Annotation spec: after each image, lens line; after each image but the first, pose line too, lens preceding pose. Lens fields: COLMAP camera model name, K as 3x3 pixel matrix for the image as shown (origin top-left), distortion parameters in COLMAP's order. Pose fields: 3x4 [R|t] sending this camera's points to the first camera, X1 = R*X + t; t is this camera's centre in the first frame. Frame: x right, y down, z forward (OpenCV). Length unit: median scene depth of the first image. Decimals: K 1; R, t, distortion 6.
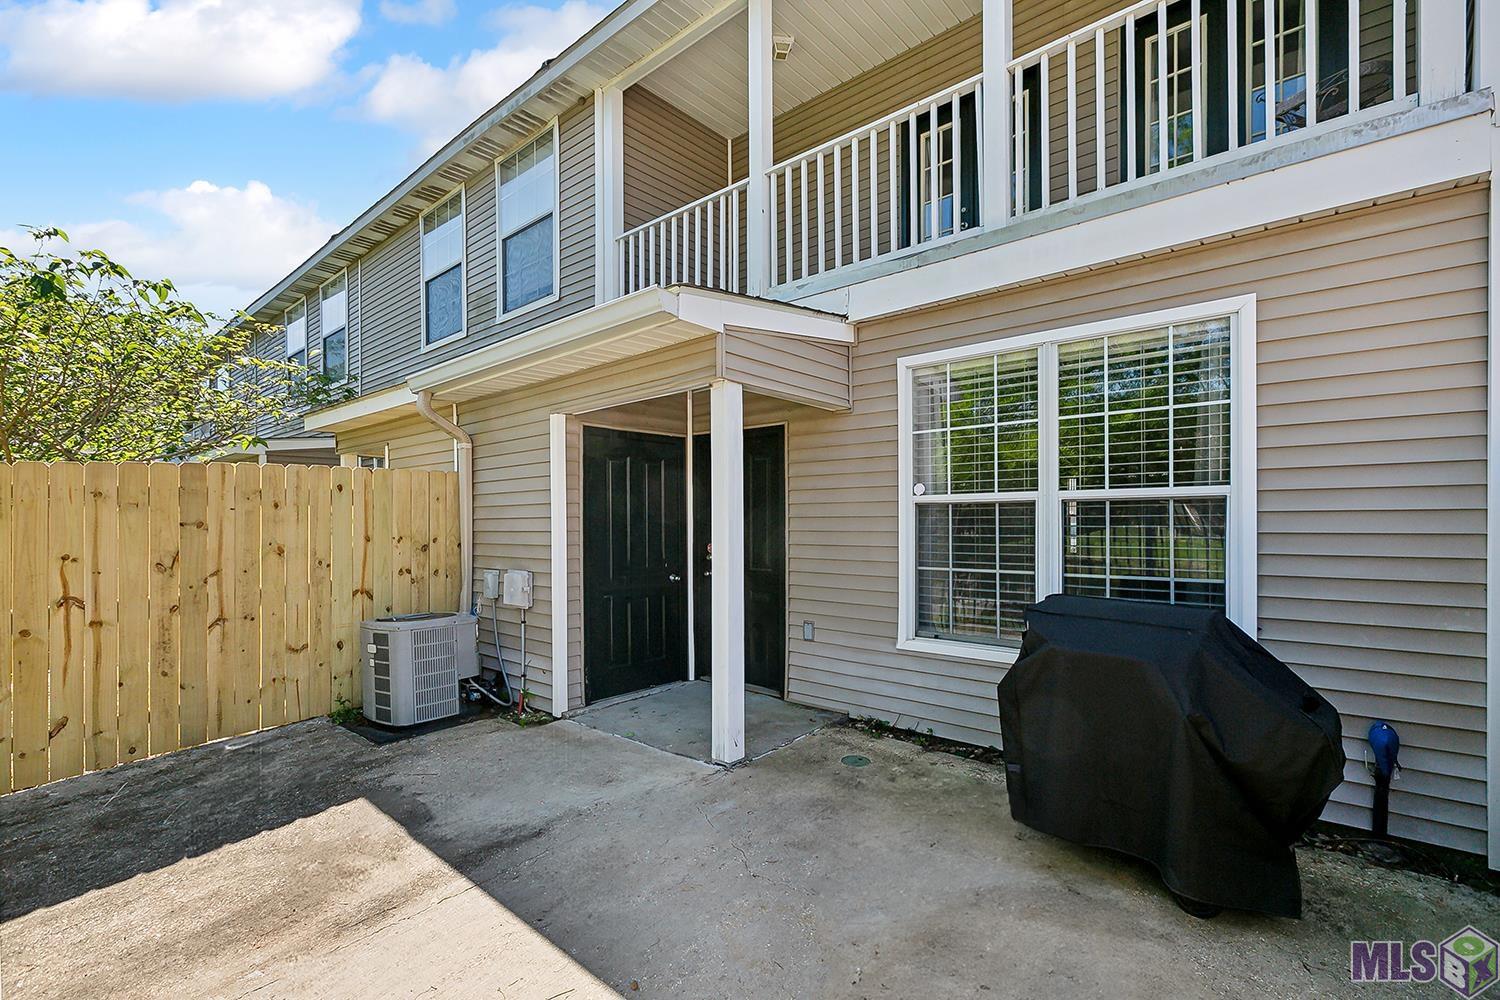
lens RADIAL K [[666.0, 0, 750.0], [0, 666.0, 500.0], [0, 0, 1]] dist [-0.002862, -0.000561]
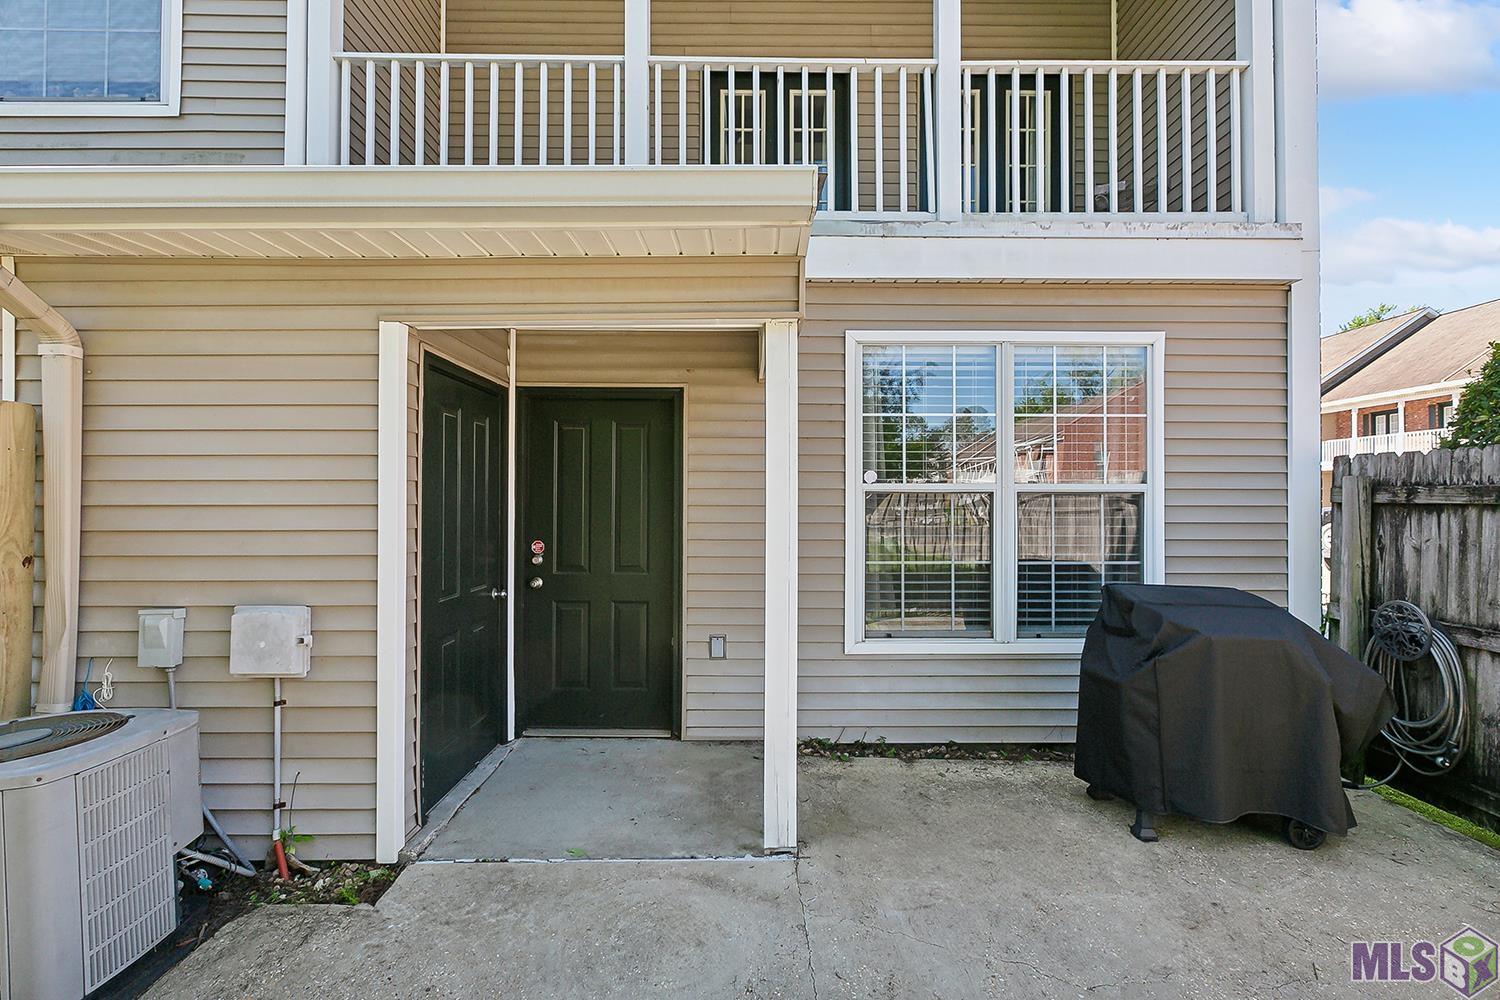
lens RADIAL K [[668.1, 0, 758.5], [0, 668.1, 483.3], [0, 0, 1]] dist [-0.000873, -0.000287]
pose [[0.749226, 0.030395, 0.661617, -0.399058], [-0.026948, 0.999518, -0.015401, 0.009573], [-0.661766, -0.006290, 0.749684, 0.348723]]
